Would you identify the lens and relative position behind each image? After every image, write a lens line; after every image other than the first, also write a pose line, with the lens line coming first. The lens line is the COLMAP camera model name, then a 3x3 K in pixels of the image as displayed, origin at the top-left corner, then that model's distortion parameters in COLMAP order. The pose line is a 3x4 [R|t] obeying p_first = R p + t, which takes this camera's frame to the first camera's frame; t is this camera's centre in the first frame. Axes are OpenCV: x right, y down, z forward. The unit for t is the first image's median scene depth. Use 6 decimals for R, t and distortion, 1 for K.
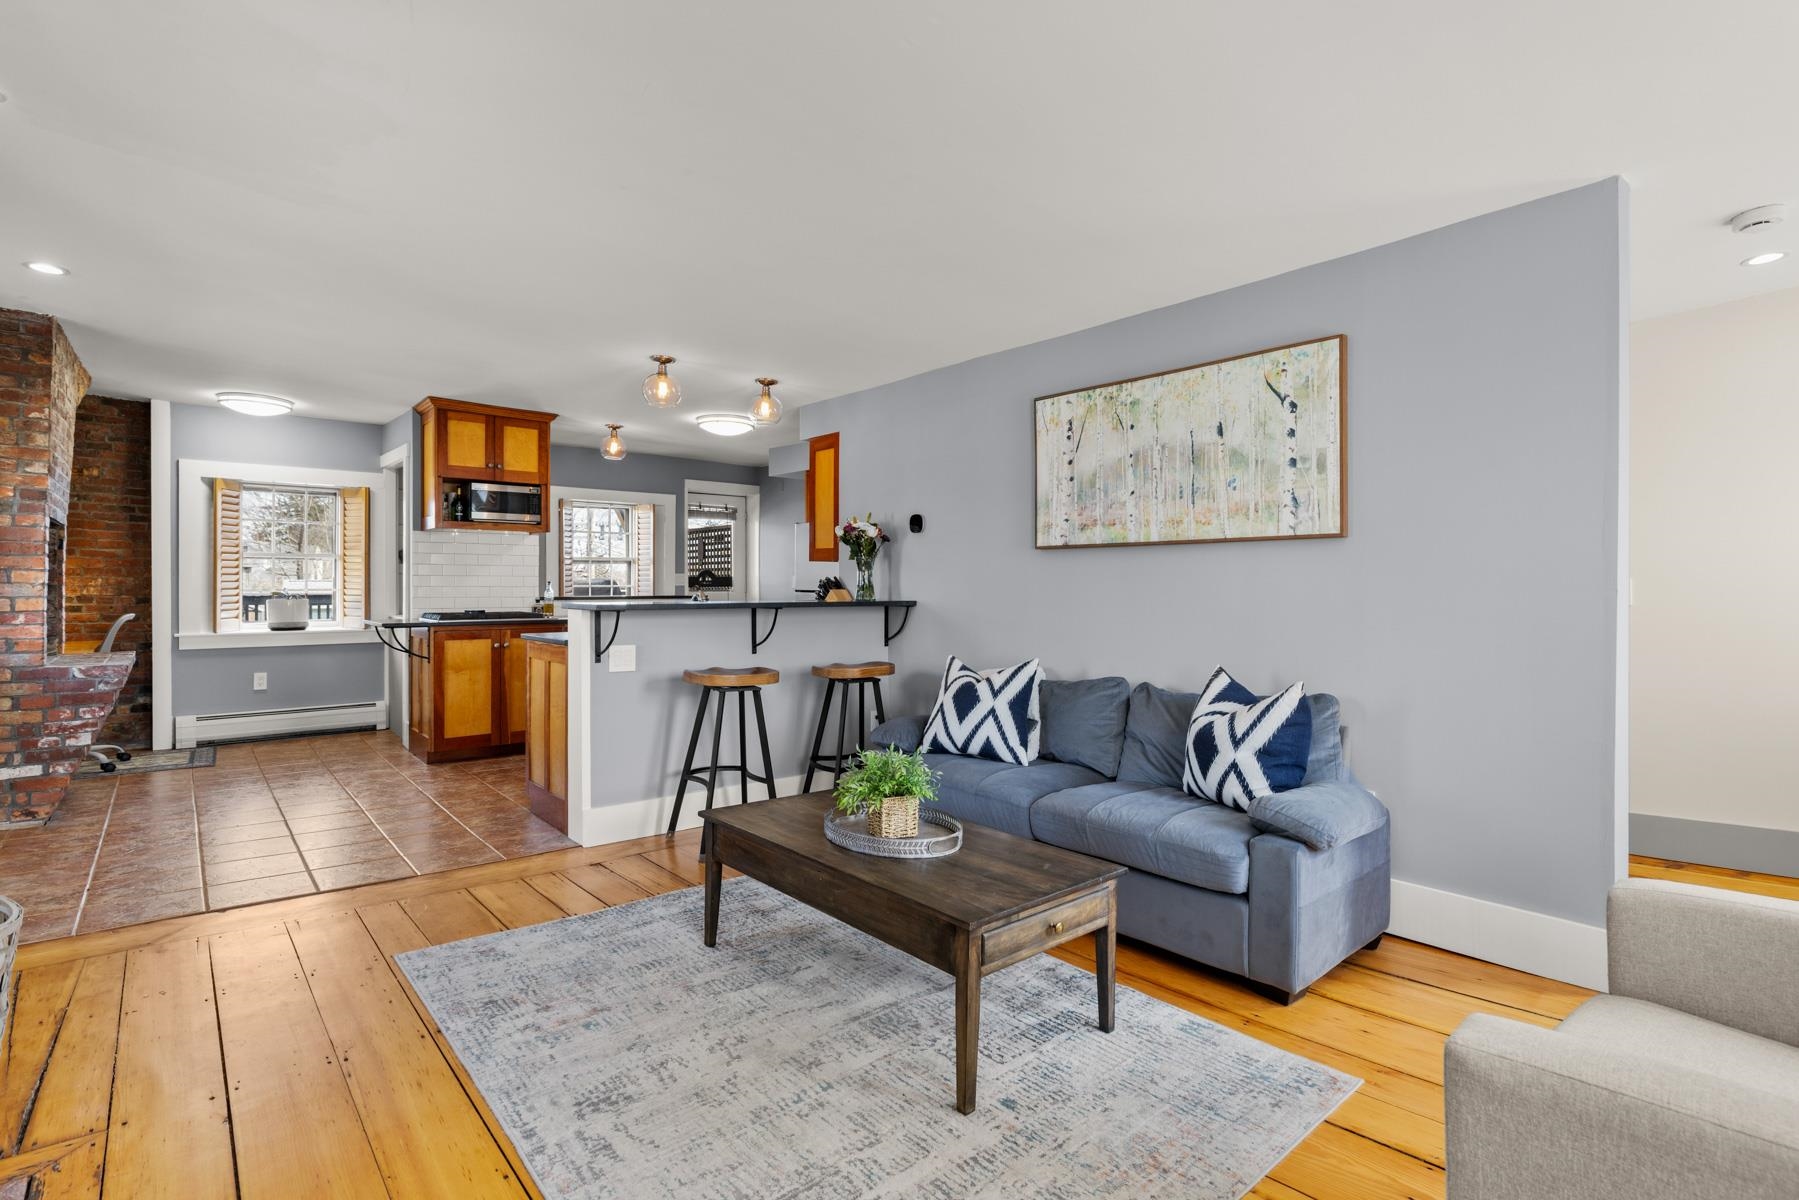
lens RADIAL K [[844.9, 0, 914.8], [0, 844.9, 585.7], [0, 0, 1]] dist [0.000732, 0.000721]
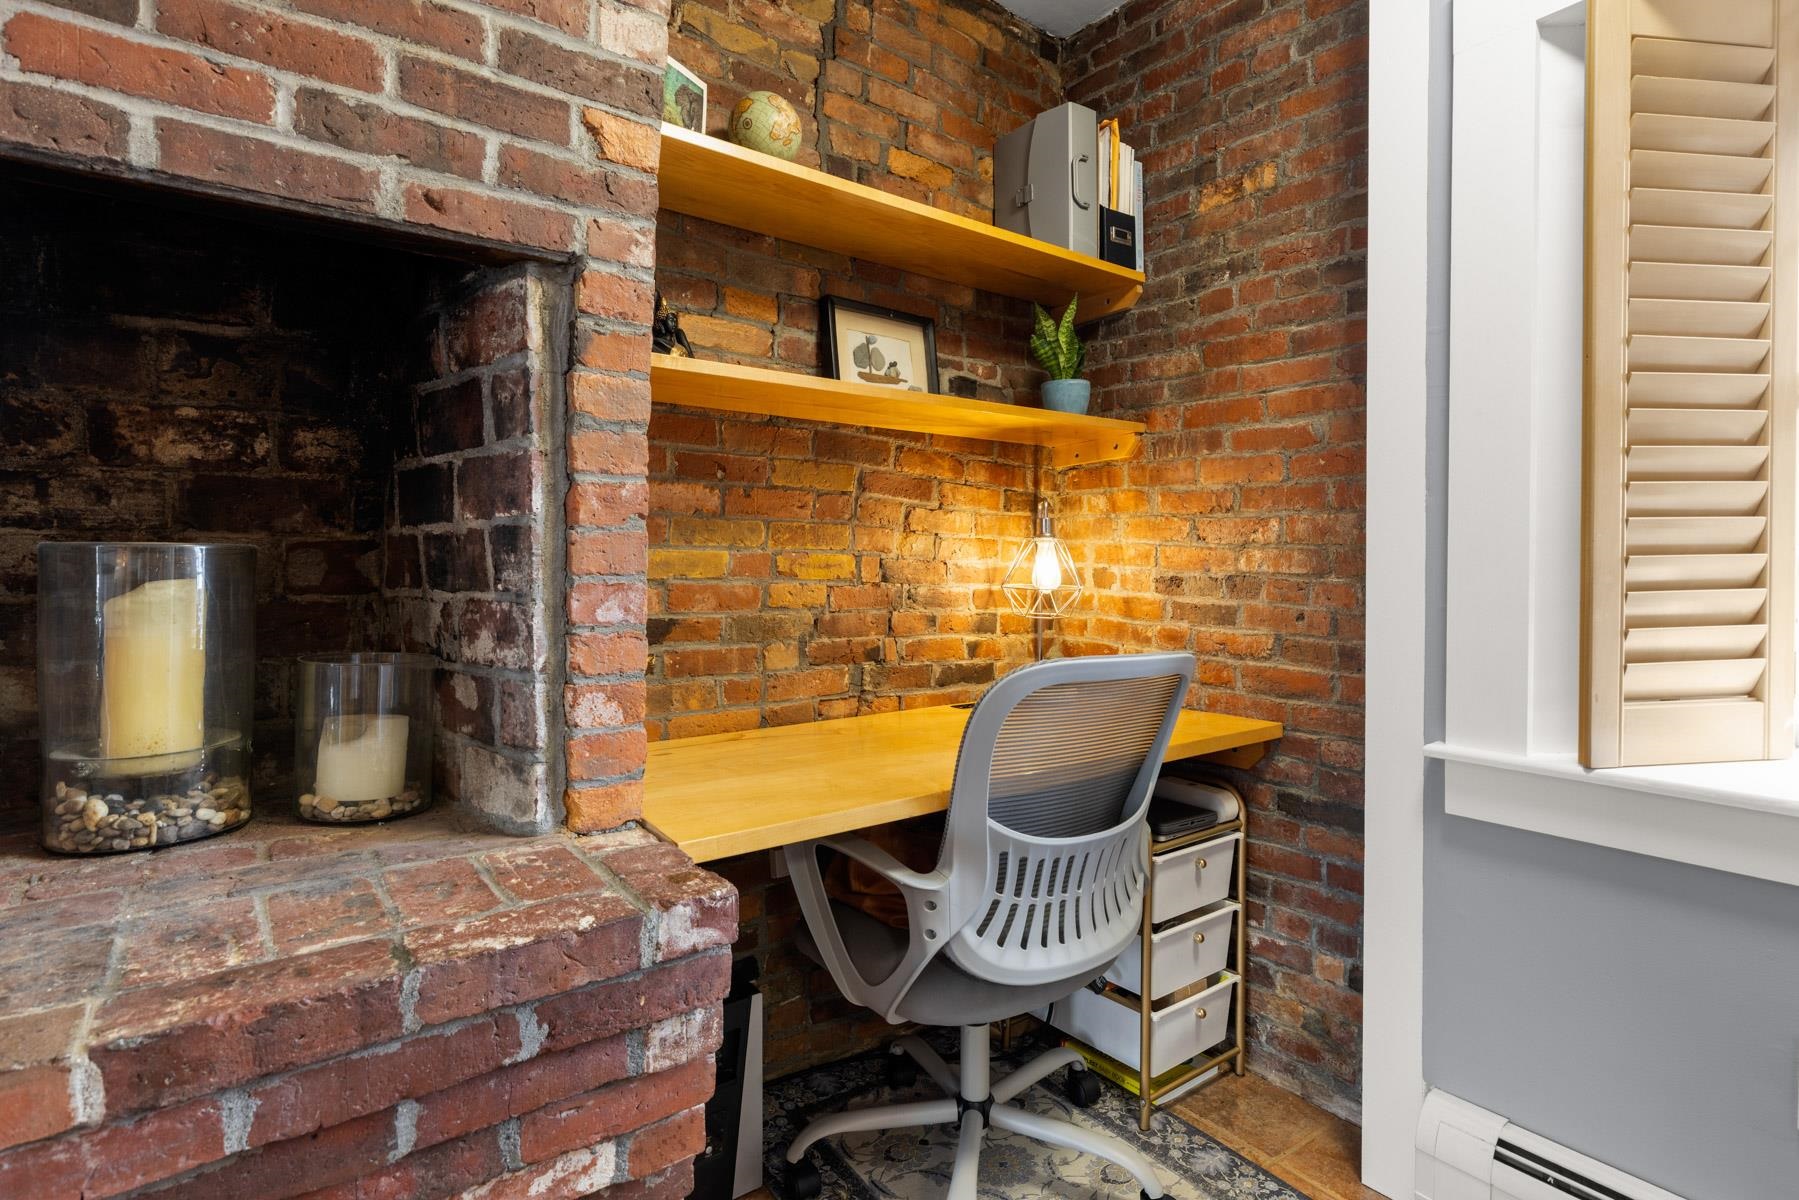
lens RADIAL K [[886.7, 0, 911.4], [0, 886.7, 579.1], [0, 0, 1]] dist [-0.003273, 0.001390]
pose [[-0.091570, 0.017535, -0.995644, -0.958874], [0.001844, 0.999846, 0.017439, 0.010940], [0.995797, -0.000239, -0.091588, 1.364095]]
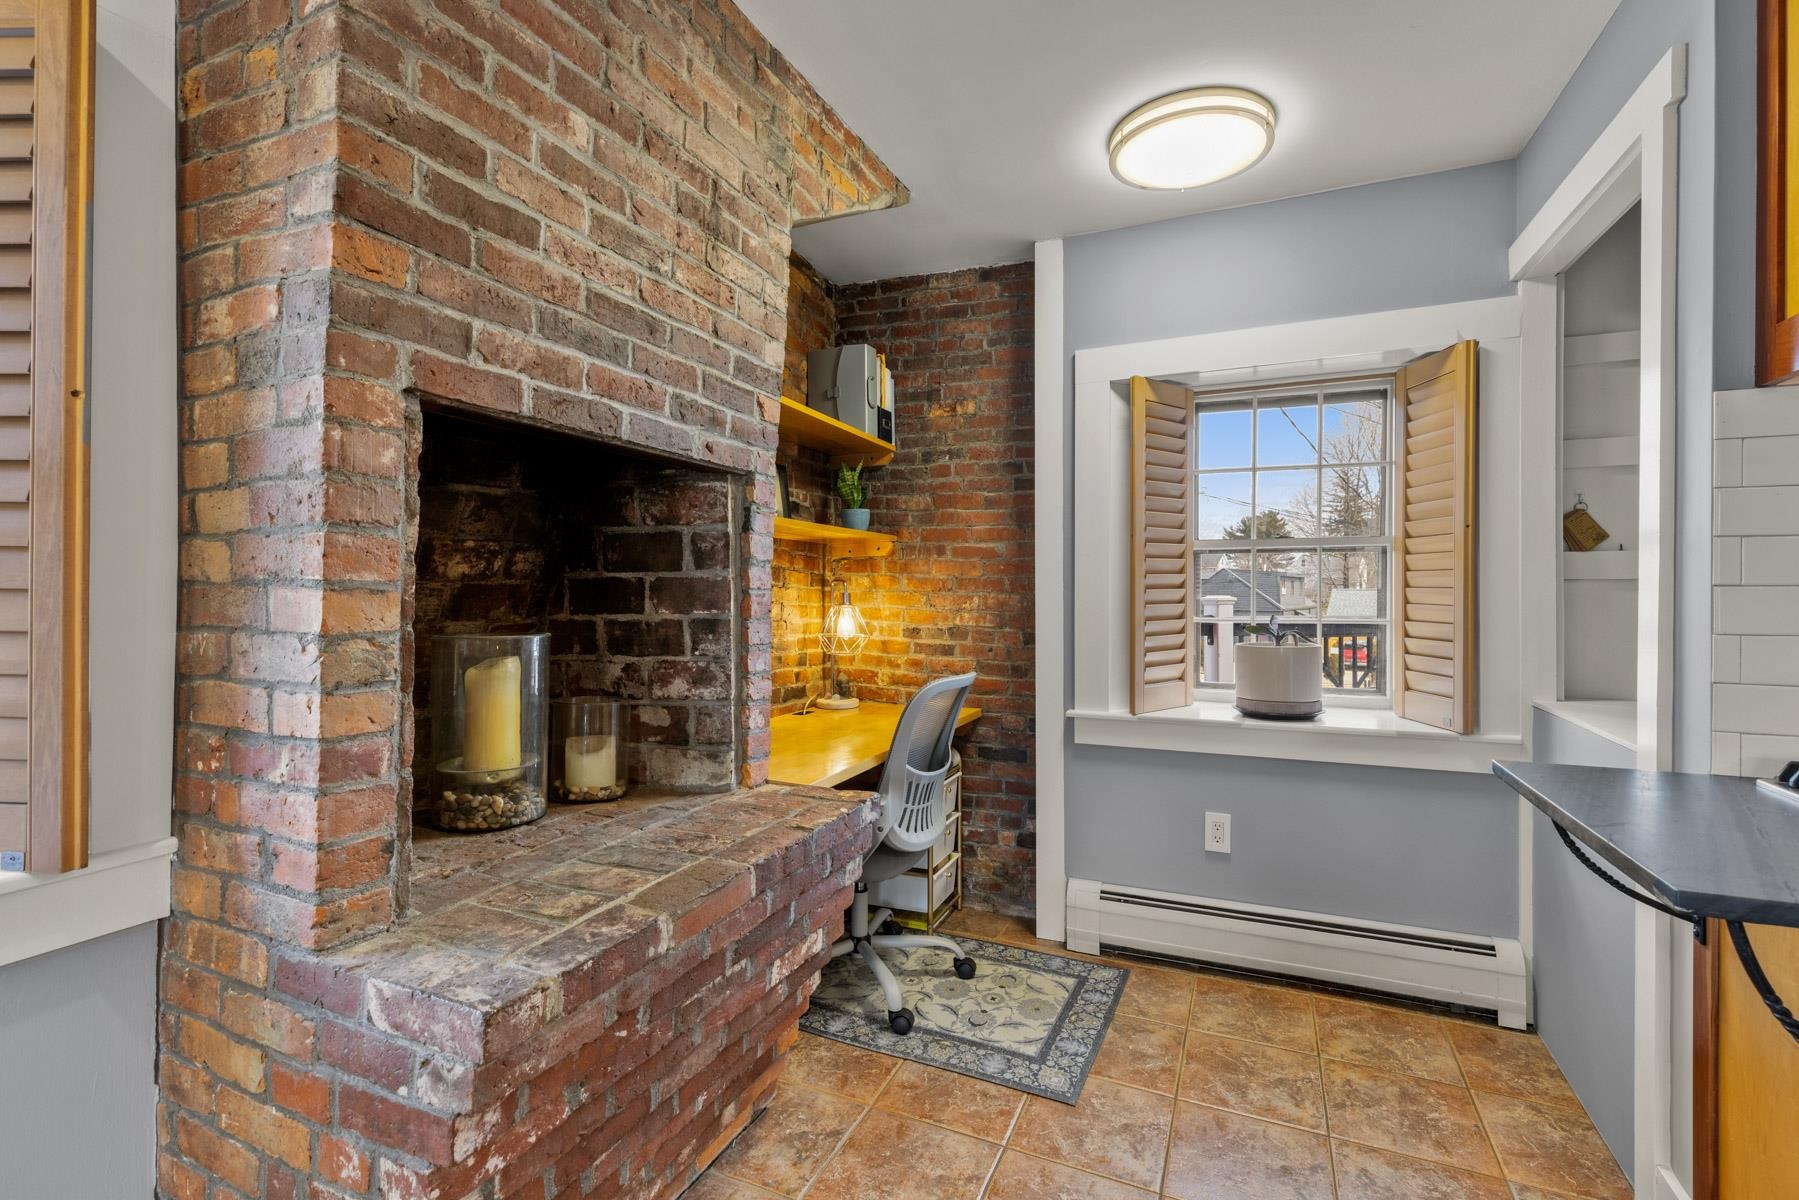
lens RADIAL K [[803.5, 0, 891.8], [0, 803.5, 595.4], [0, 0, 1]] dist [0.006767, -0.000339]
pose [[0.414179, 0.001735, -0.910194, -0.767048], [0.001022, 0.999997, 0.002371, -0.016305], [0.910195, -0.001912, 0.414175, 1.109301]]
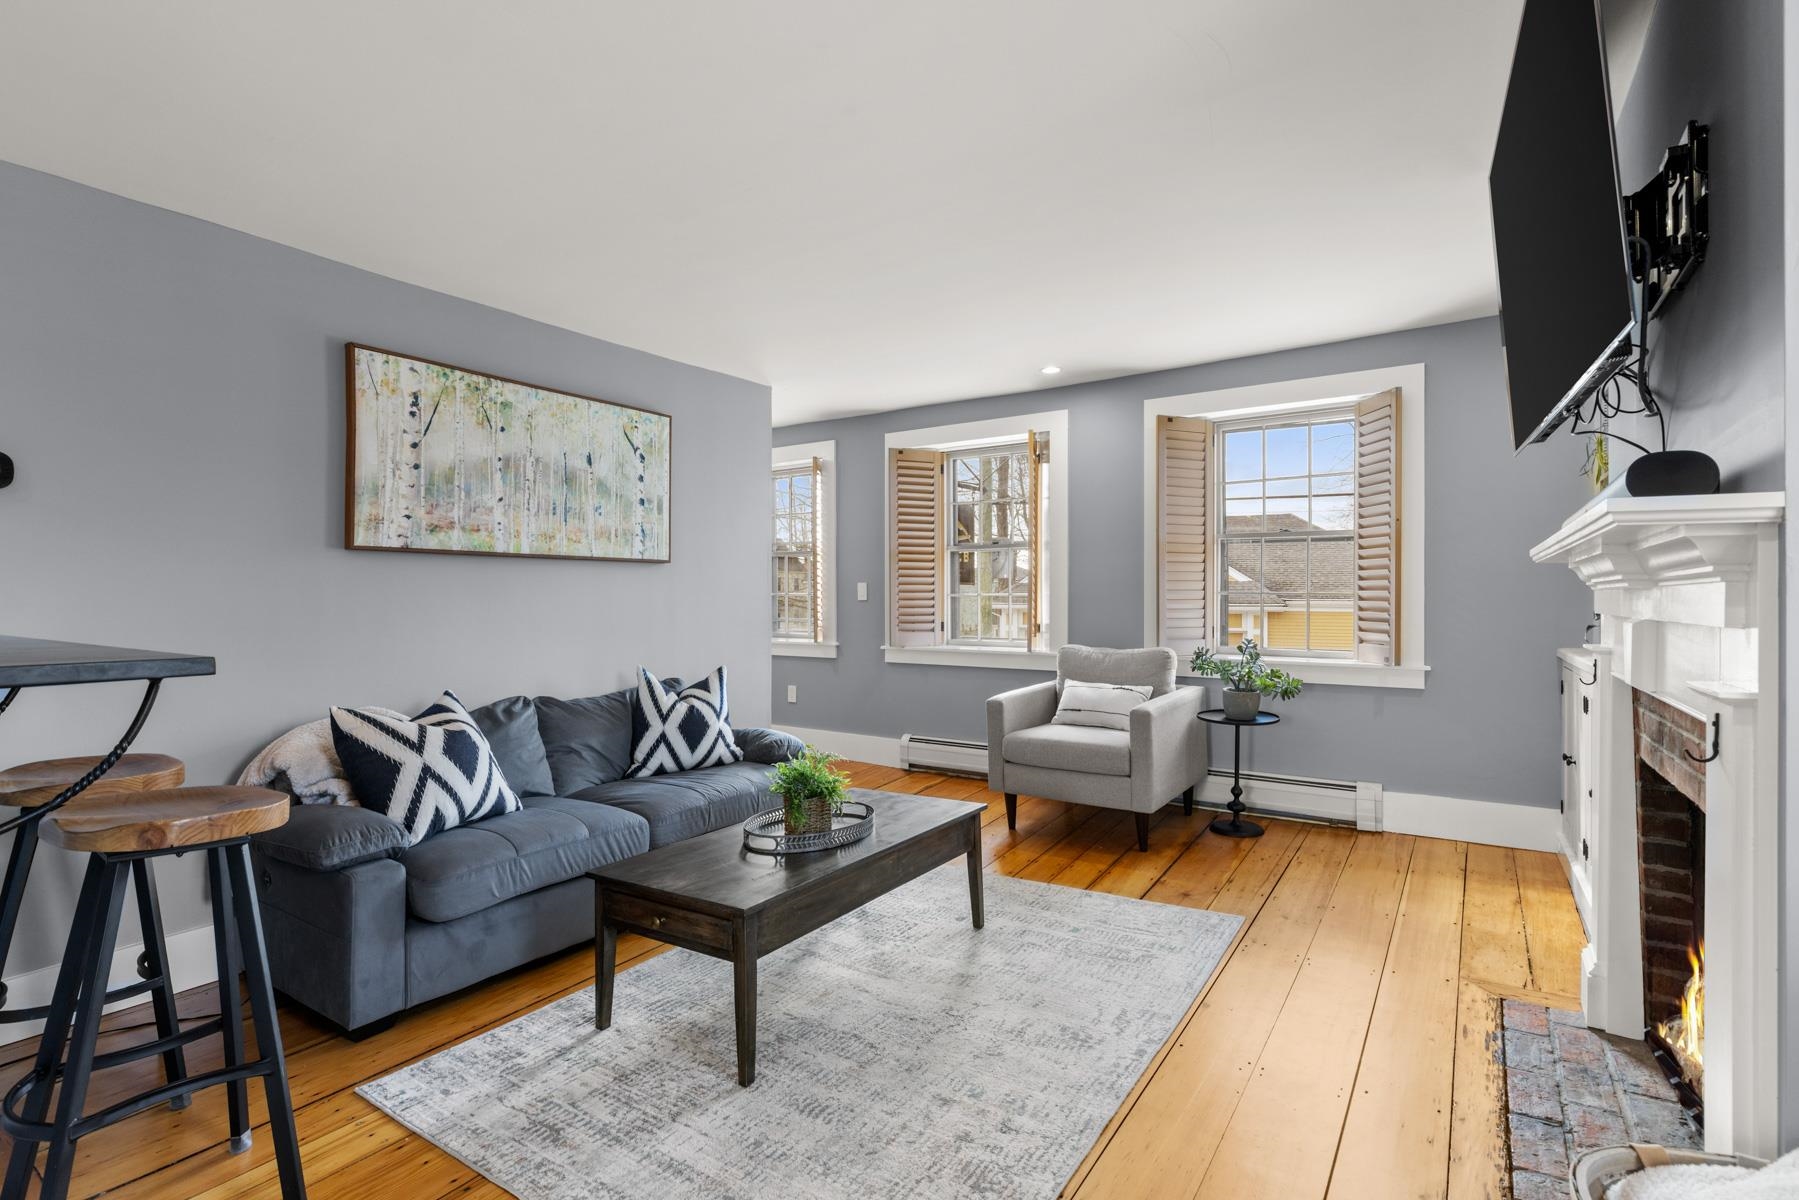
lens RADIAL K [[844.9, 0, 905.6], [0, 844.9, 597.4], [0, 0, 1]] dist [0.000732, 0.000721]
pose [[-0.247598, 0.000908, 0.968862, -0.730215], [0.002345, 0.999997, -0.000338, -0.000315], [-0.968860, 0.002188, -0.247599, 0.768332]]
